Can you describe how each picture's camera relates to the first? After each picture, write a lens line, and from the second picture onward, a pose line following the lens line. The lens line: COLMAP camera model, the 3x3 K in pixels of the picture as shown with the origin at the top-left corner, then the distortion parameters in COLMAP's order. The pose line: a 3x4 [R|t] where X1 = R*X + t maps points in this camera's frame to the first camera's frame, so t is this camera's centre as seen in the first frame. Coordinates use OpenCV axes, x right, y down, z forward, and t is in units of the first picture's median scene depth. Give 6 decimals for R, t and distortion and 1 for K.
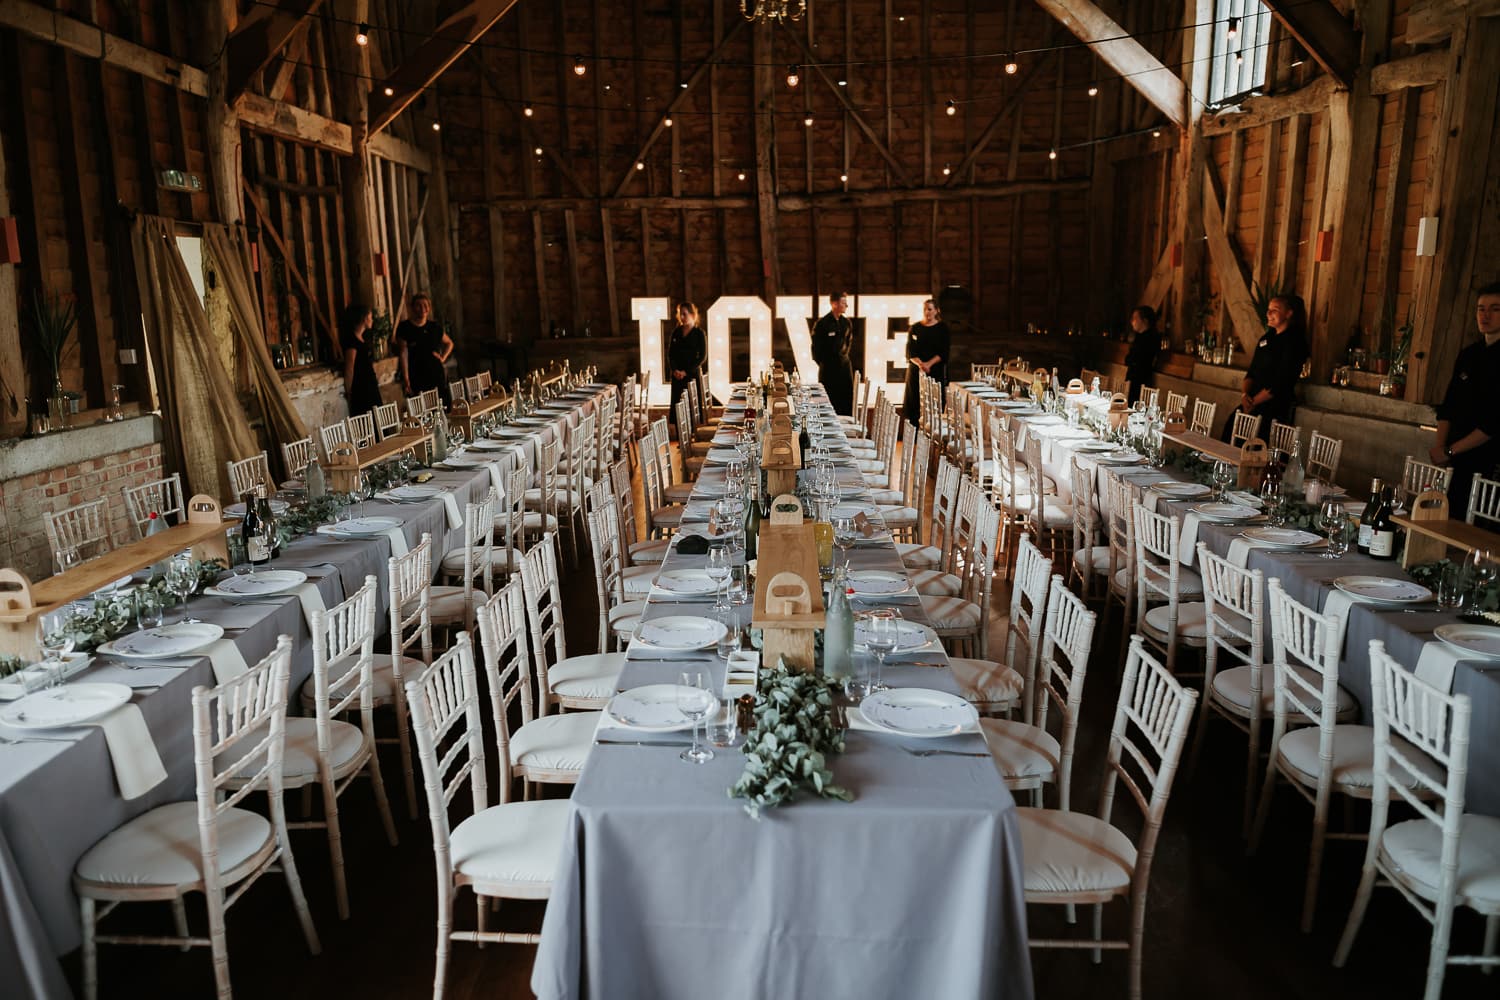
lens RADIAL K [[1034.8, 0, 750.0], [0, 1034.8, 500.0], [0, 0, 1]] dist [0.003356, 0.001022]
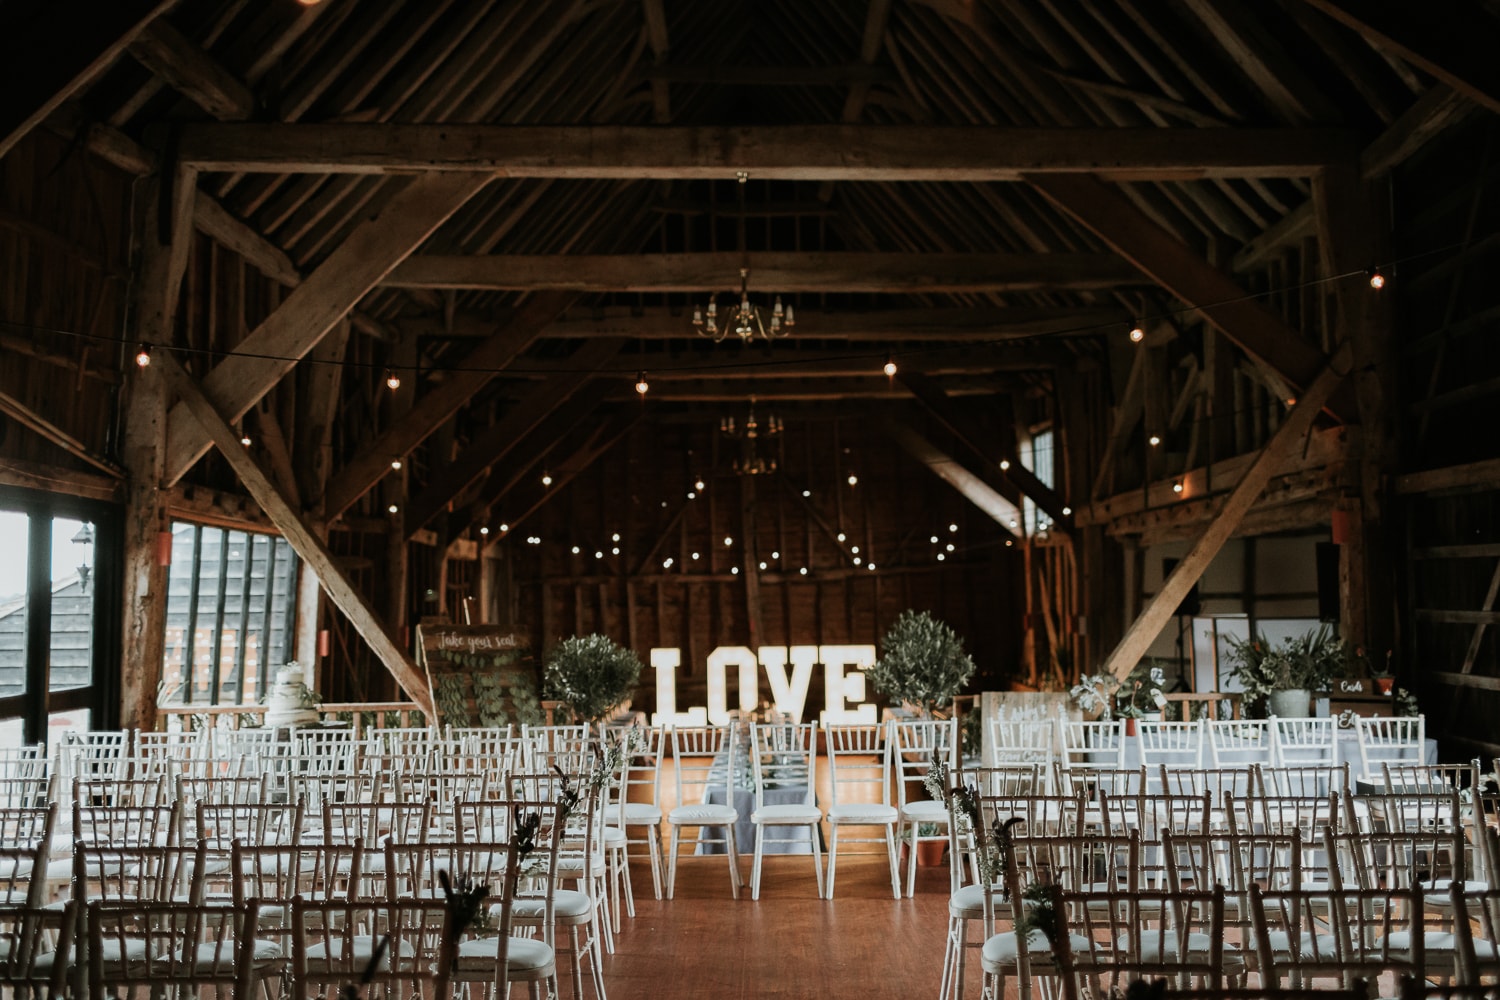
lens RADIAL K [[1382.4, 0, 750.0], [0, 1382.4, 500.0], [0, 0, 1]] dist [-0.006380, -0.005469]
pose [[0.999832, -0.005383, 0.017498, -0.016387], [0.010093, 0.959494, -0.281548, 0.119283], [-0.015273, 0.281678, 0.959387, -0.746023]]
